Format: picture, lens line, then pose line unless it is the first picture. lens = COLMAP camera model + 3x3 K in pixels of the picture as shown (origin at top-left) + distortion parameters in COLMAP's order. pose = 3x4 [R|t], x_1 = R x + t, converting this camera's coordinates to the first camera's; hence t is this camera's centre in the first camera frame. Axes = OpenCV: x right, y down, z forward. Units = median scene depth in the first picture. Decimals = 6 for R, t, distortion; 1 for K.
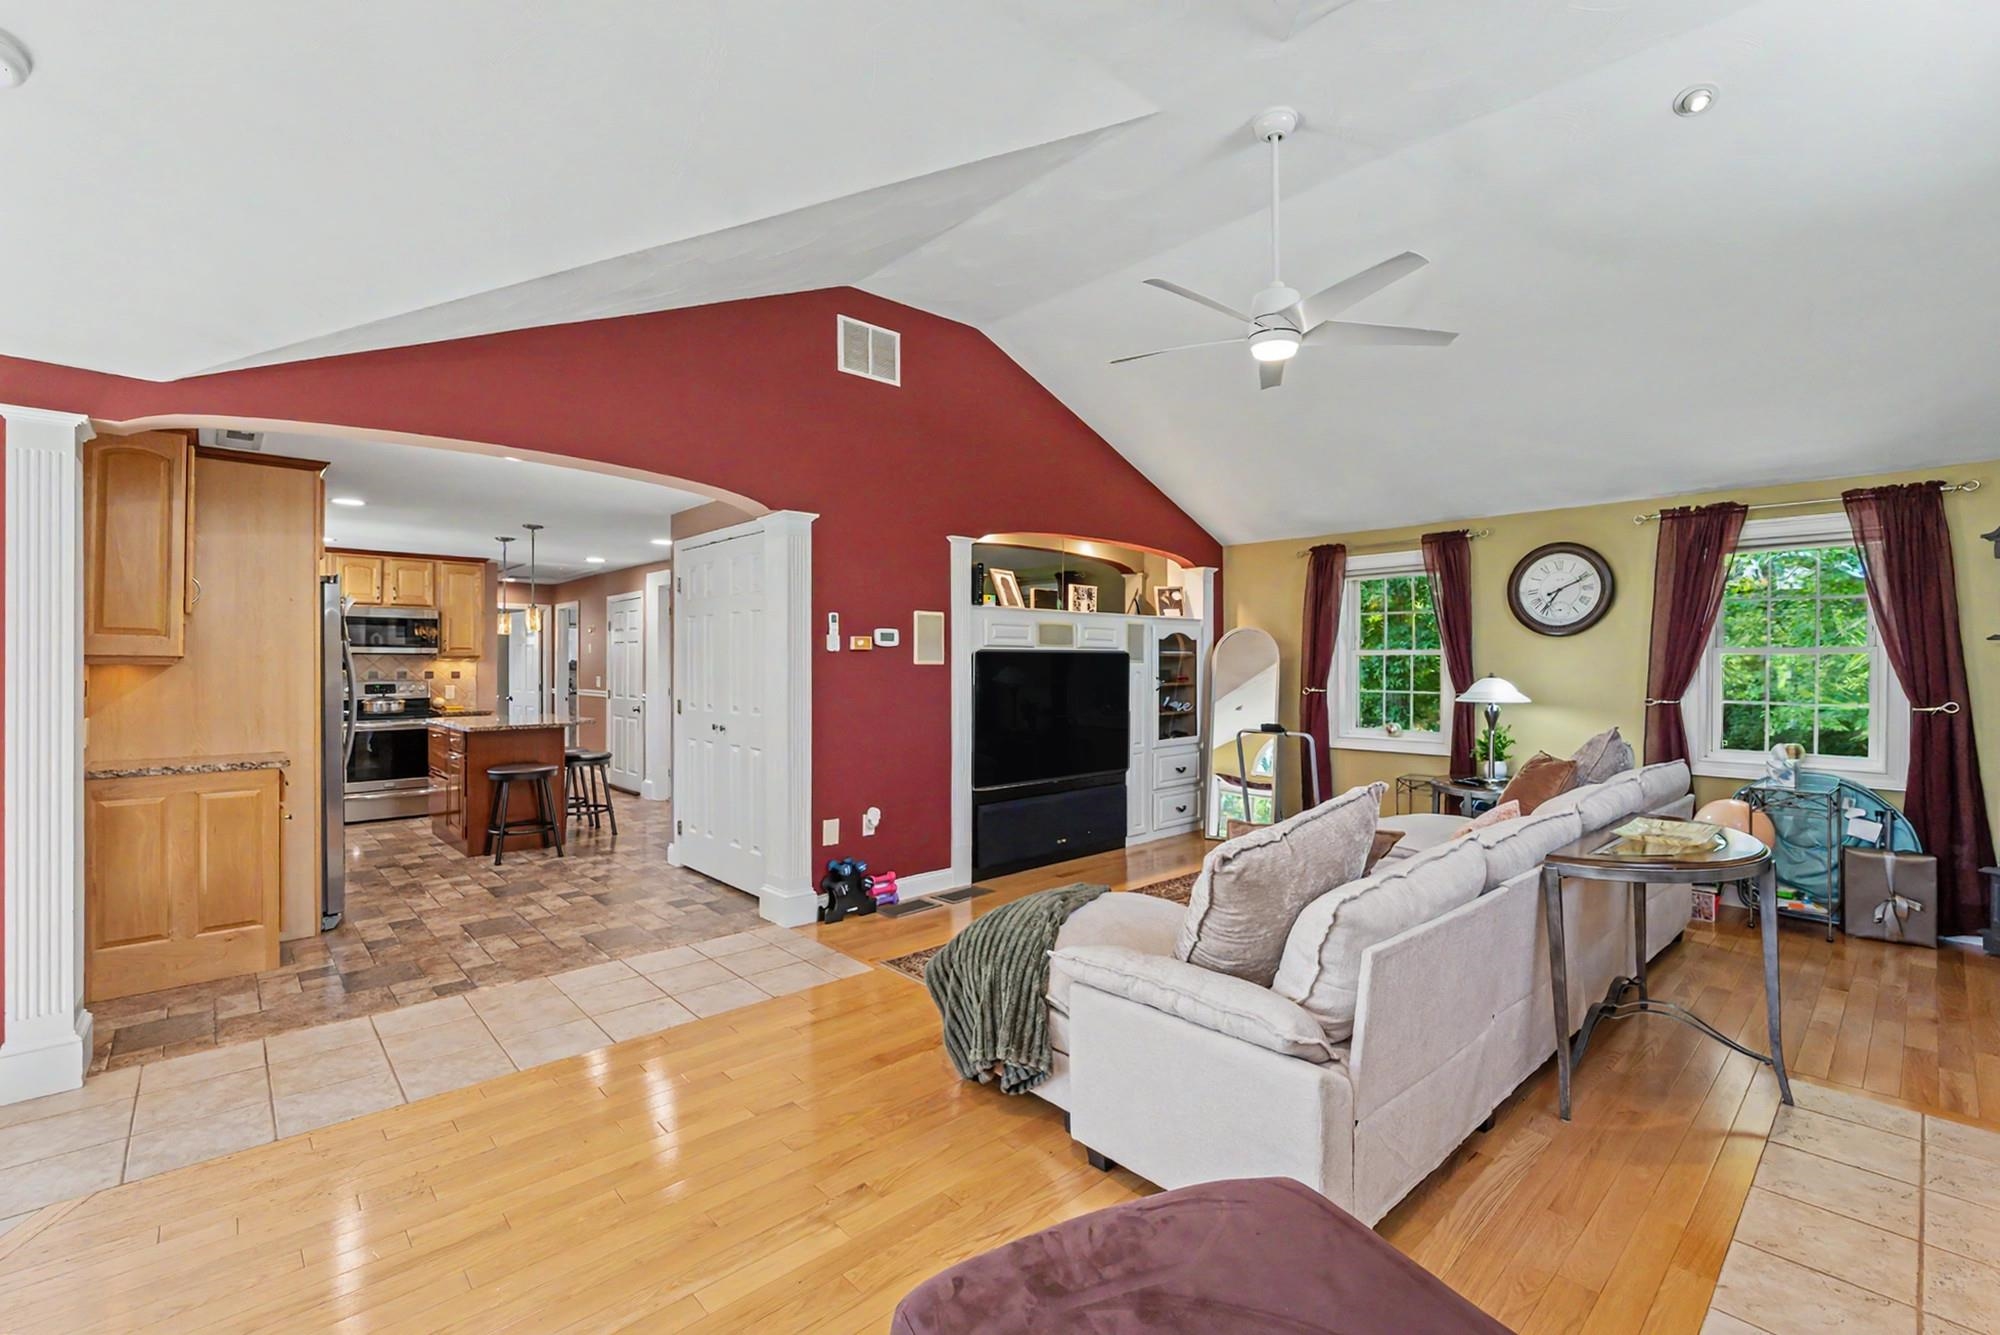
lens RADIAL K [[863.9, 0, 1002.9], [0, 863.9, 660.4], [0, 0, 1]] dist [-0.000656, -0.000041]
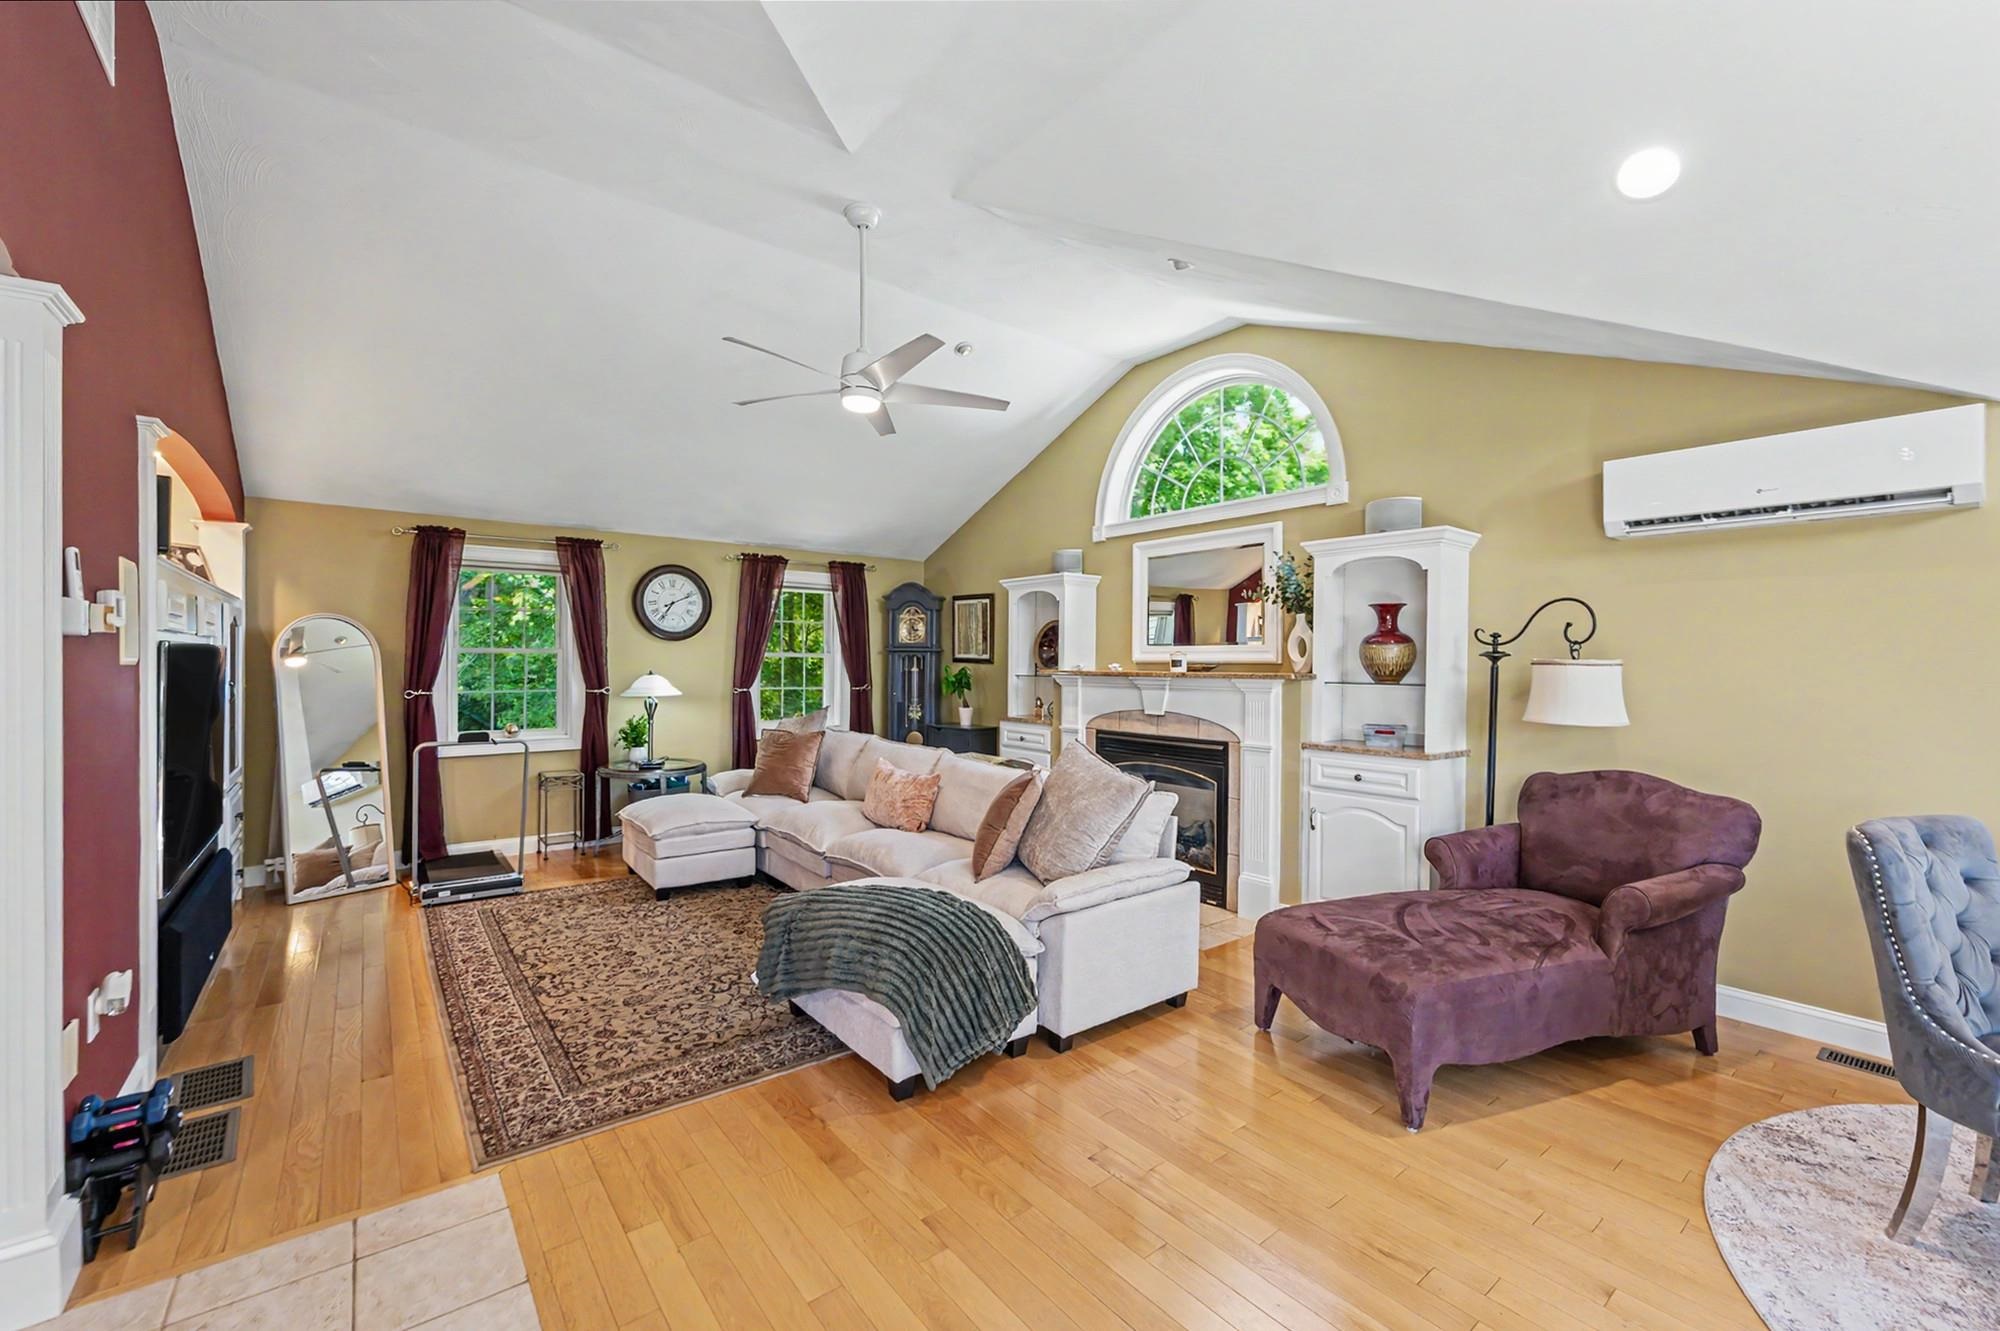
lens RADIAL K [[820.8, 0, 1009.1], [0, 820.8, 667.2], [0, 0, 1]] dist [-0.003488, -0.000058]
pose [[0.067704, -0.008605, 0.997668, -0.487076], [-0.006787, 0.999936, 0.009086, -0.003348], [-0.997682, -0.007386, 0.067642, 0.427616]]
